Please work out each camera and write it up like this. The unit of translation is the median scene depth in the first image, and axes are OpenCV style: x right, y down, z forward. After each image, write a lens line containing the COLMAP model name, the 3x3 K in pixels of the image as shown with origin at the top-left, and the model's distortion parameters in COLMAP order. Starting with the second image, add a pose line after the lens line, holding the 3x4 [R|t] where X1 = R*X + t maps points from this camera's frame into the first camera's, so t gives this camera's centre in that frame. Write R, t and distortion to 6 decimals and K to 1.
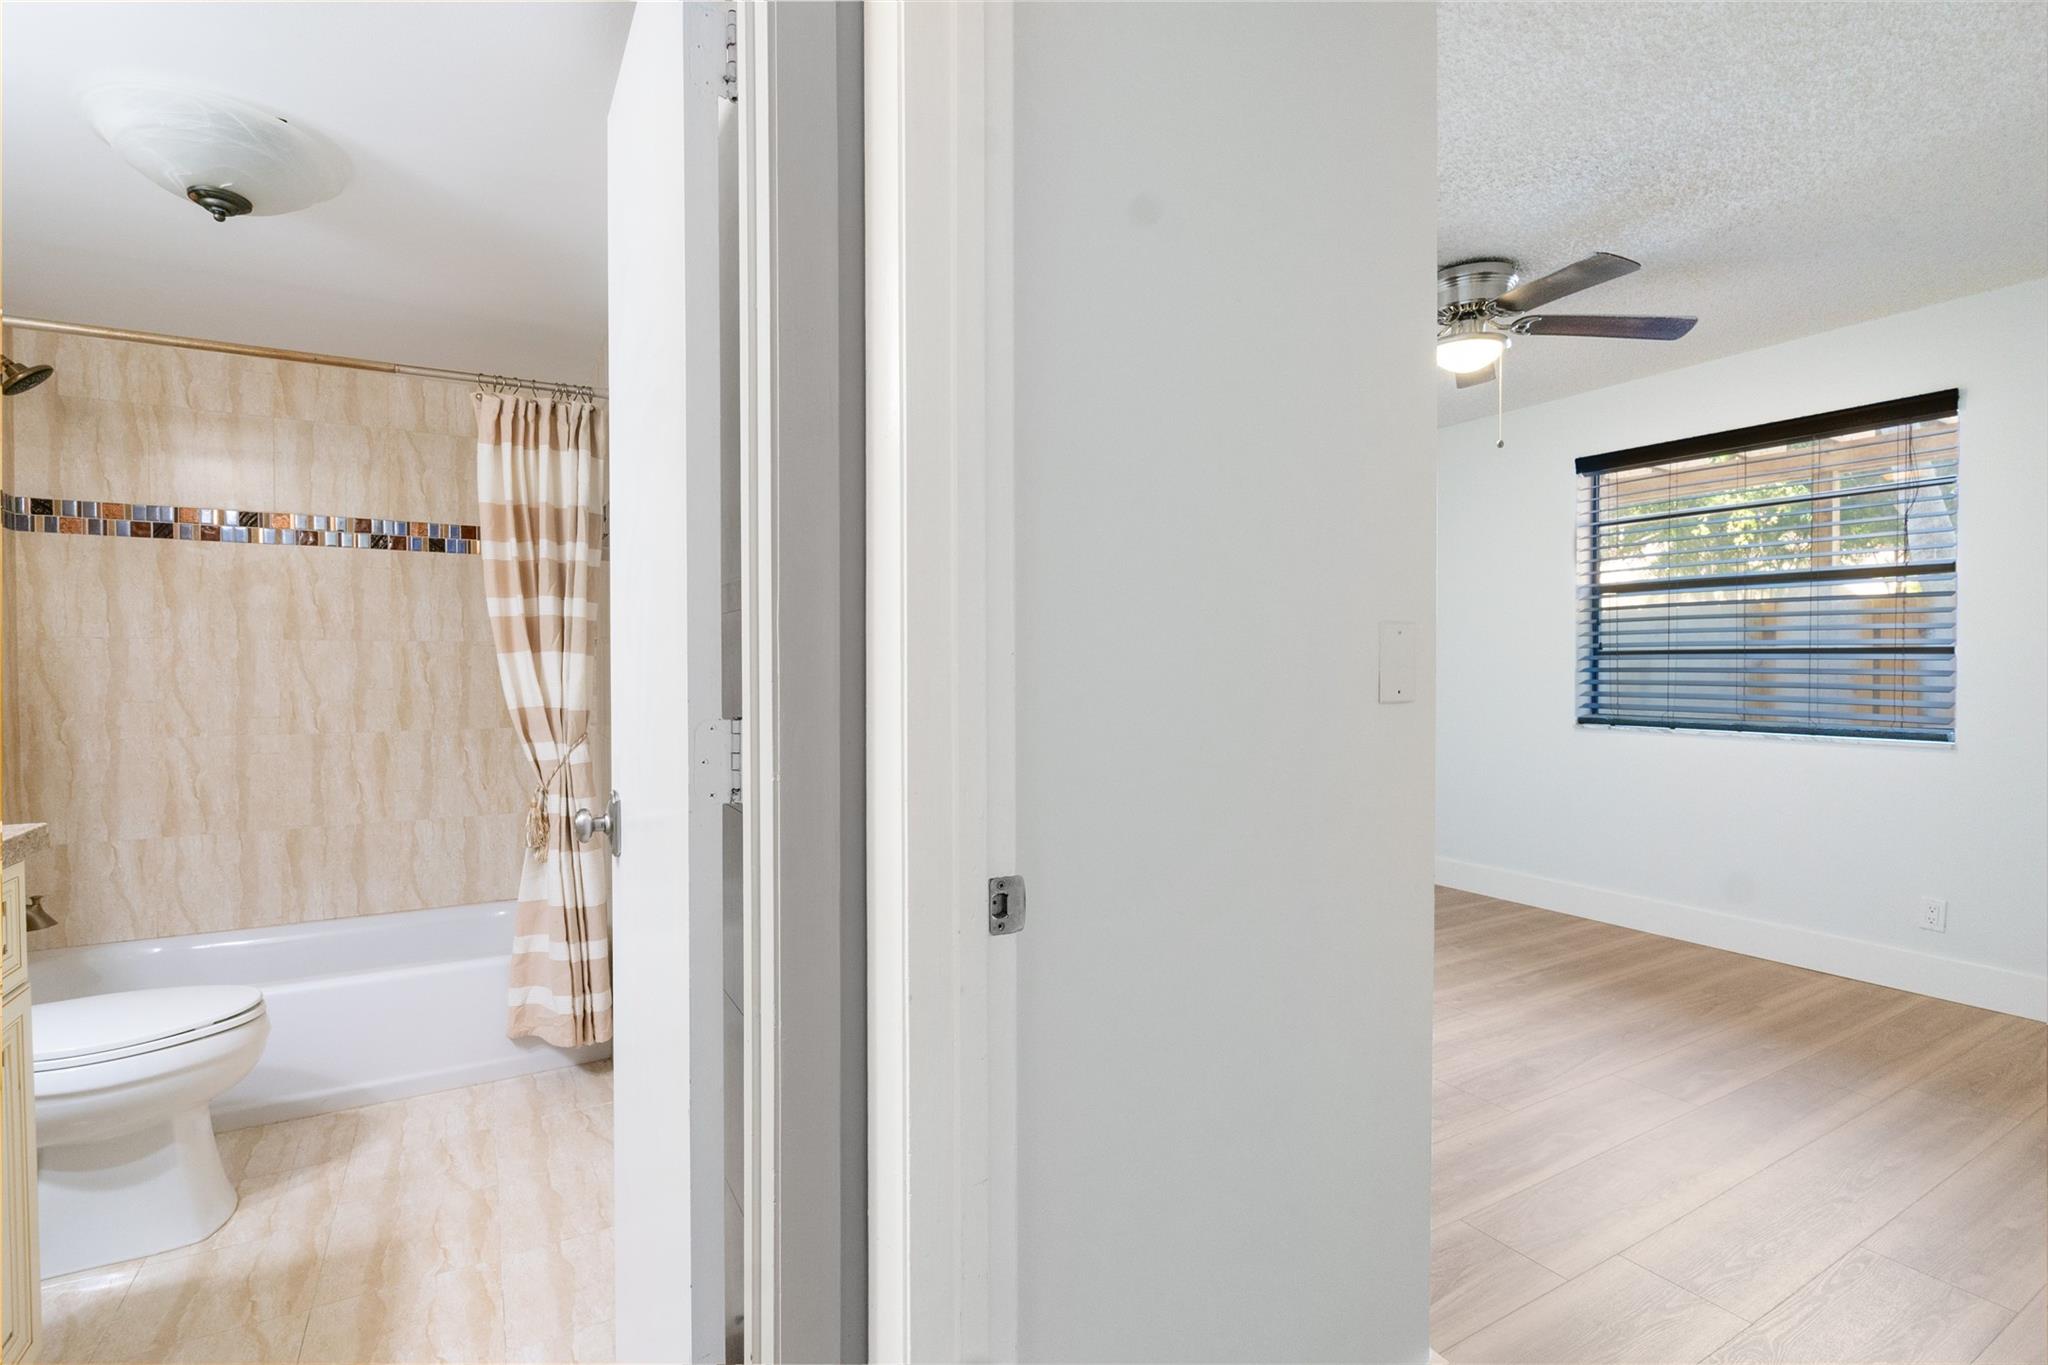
lens RADIAL K [[950.4, 0, 1024.5], [0, 950.4, 681.0], [0, 0, 1]] dist [-0.004583, -0.000083]
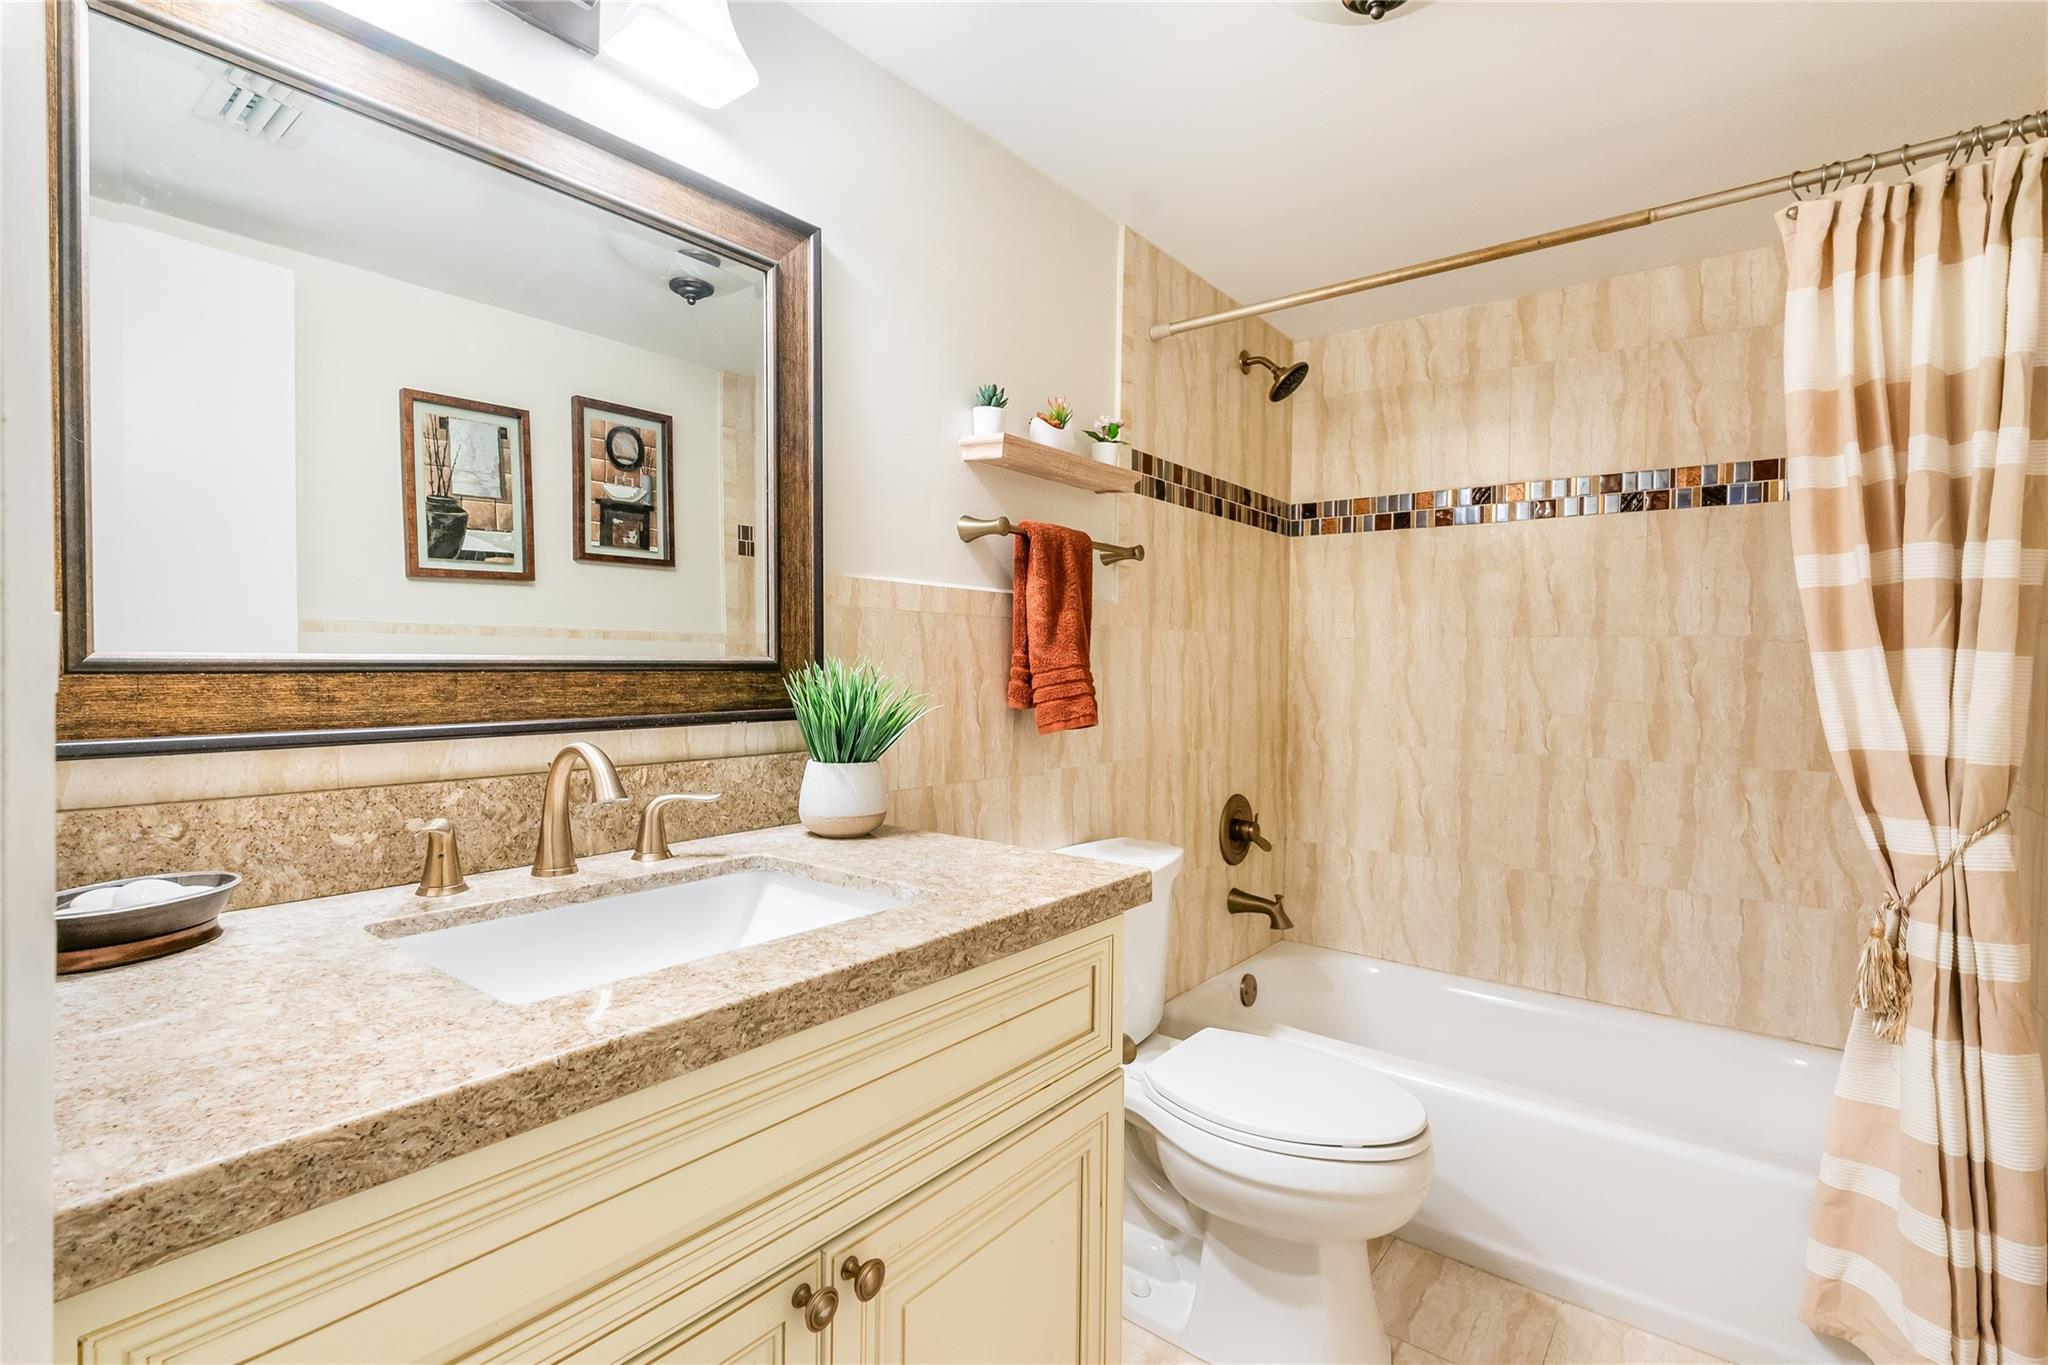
lens RADIAL K [[950.4, 0, 1024.5], [0, 950.4, 681.0], [0, 0, 1]] dist [-0.004583, -0.000083]
pose [[0.370508, 0.024030, -0.928518, -0.182272], [-0.028014, 0.999500, 0.014689, -0.006202], [0.928407, 0.020570, 0.370996, 0.316060]]
